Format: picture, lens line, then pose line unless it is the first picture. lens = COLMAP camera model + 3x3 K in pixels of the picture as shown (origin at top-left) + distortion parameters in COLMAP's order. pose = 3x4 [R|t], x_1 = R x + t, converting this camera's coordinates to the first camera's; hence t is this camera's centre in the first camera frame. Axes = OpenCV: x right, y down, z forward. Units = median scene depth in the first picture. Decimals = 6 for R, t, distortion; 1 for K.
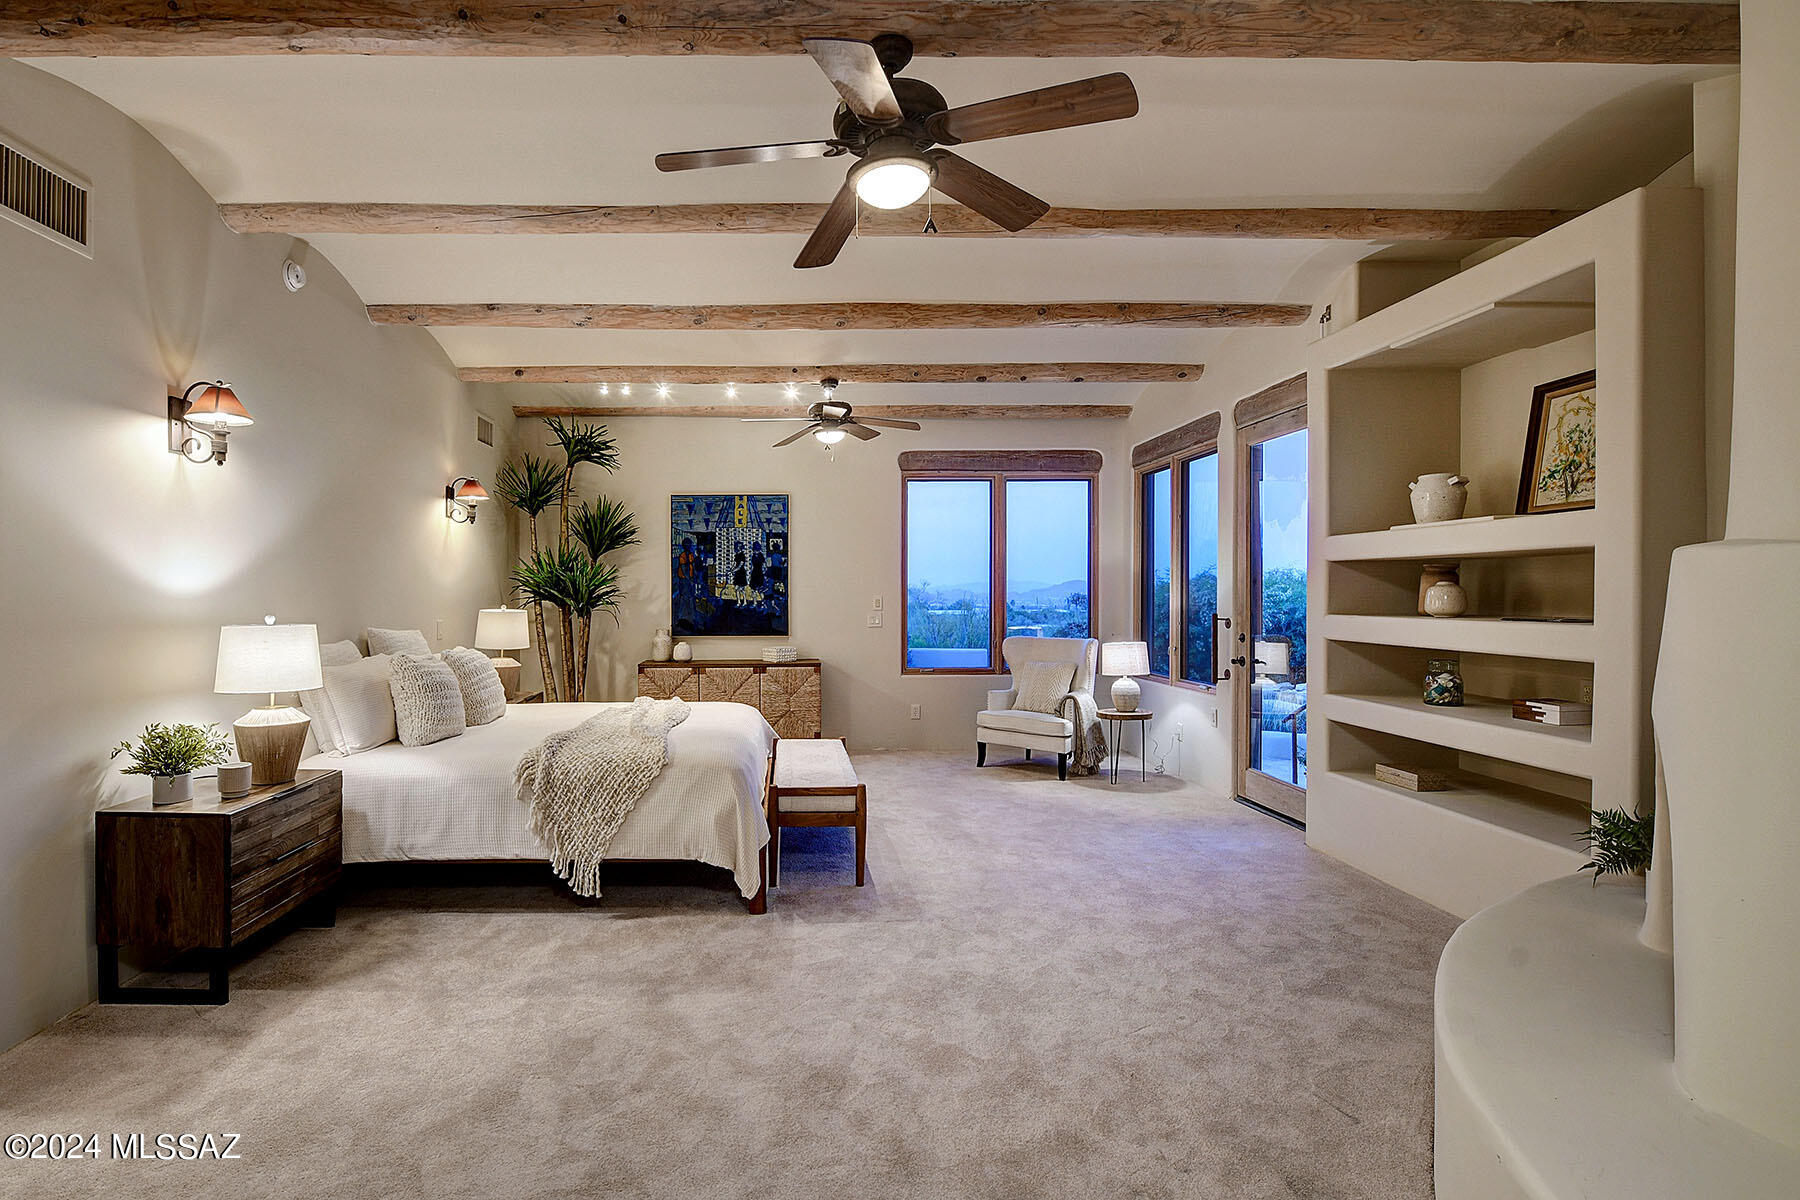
lens RADIAL K [[973.5, 0, 901.0], [0, 973.5, 604.4], [0, 0, 1]] dist [-0.009373, -0.000210]
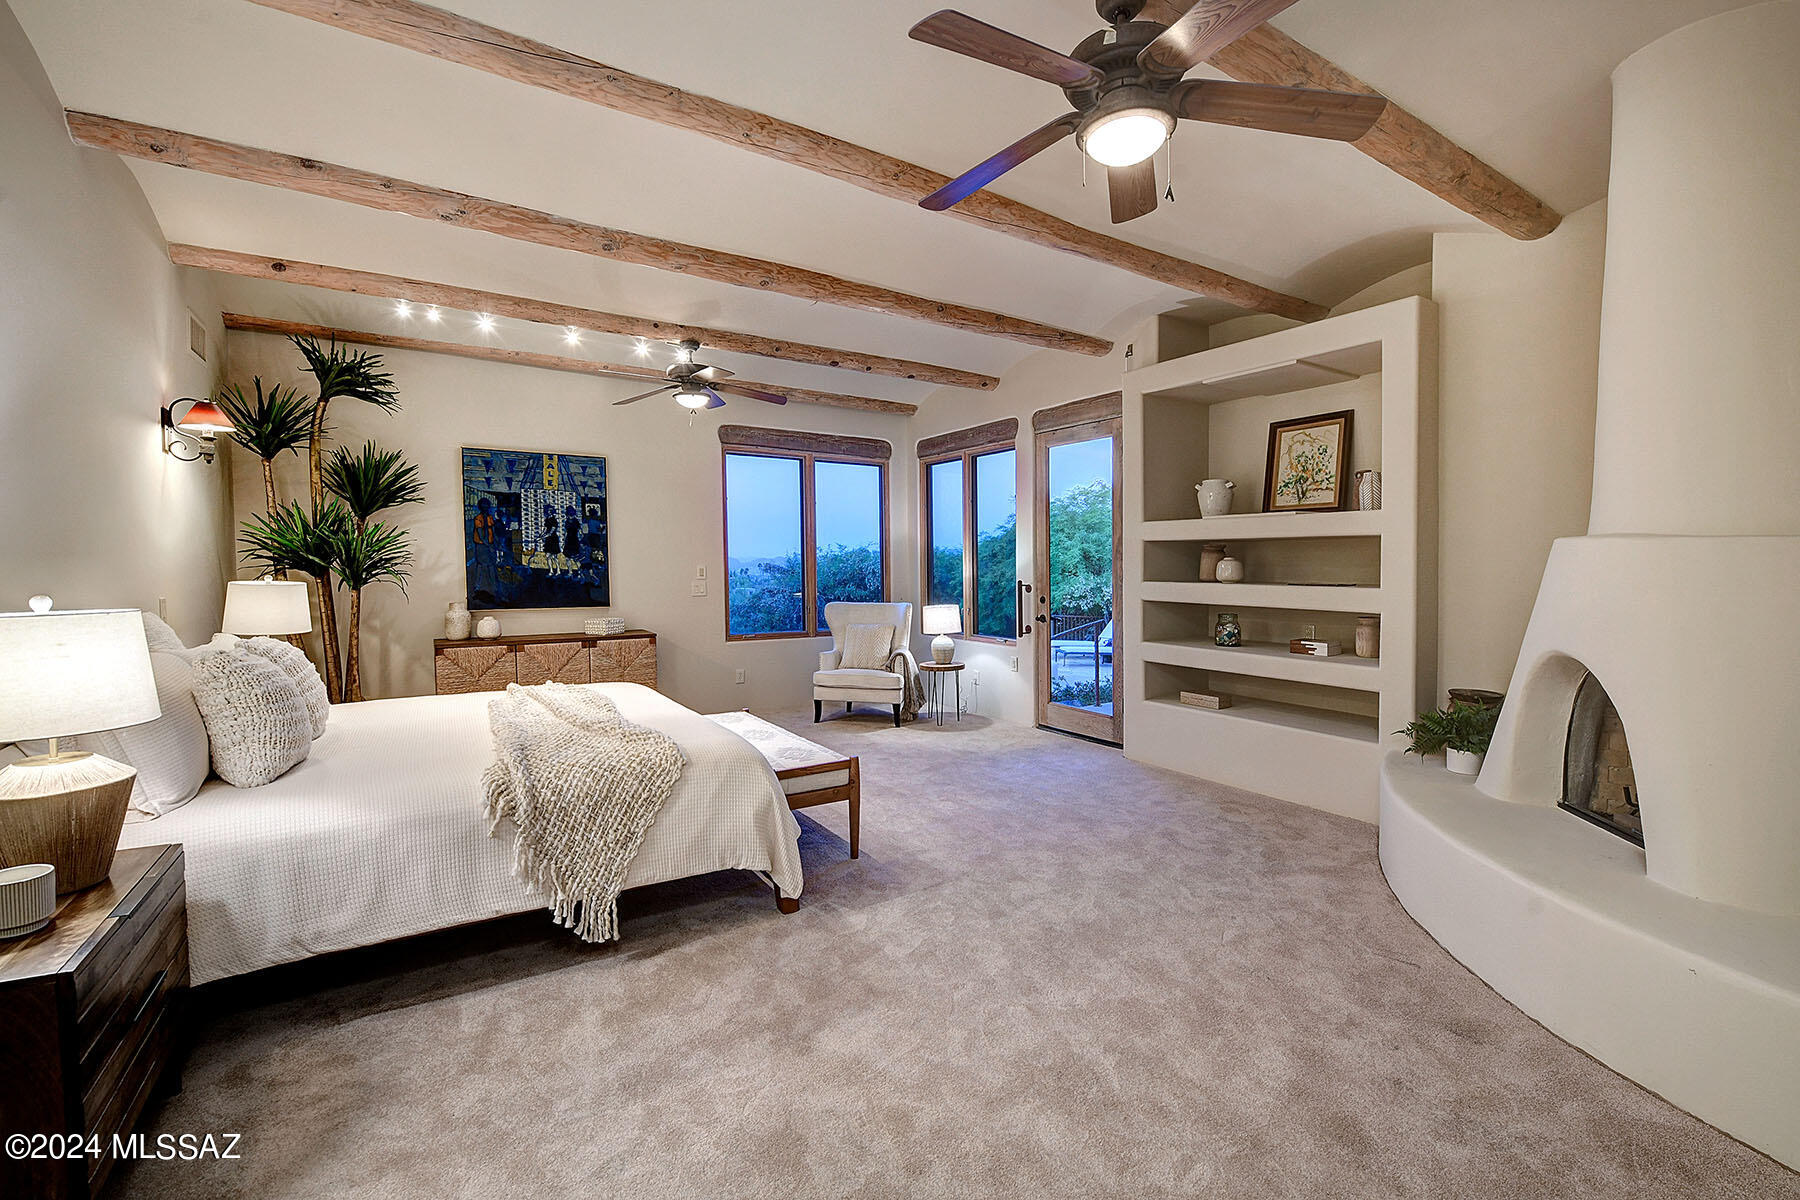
lens RADIAL K [[764.5, 0, 897.7], [0, 764.5, 595.4], [0, 0, 1]] dist [-0.013280, -0.000888]
pose [[0.841878, -0.016425, 0.539417, -0.422362], [-0.000203, 0.999527, 0.030751, -0.002518], [-0.539667, -0.025998, 0.841477, 0.329677]]
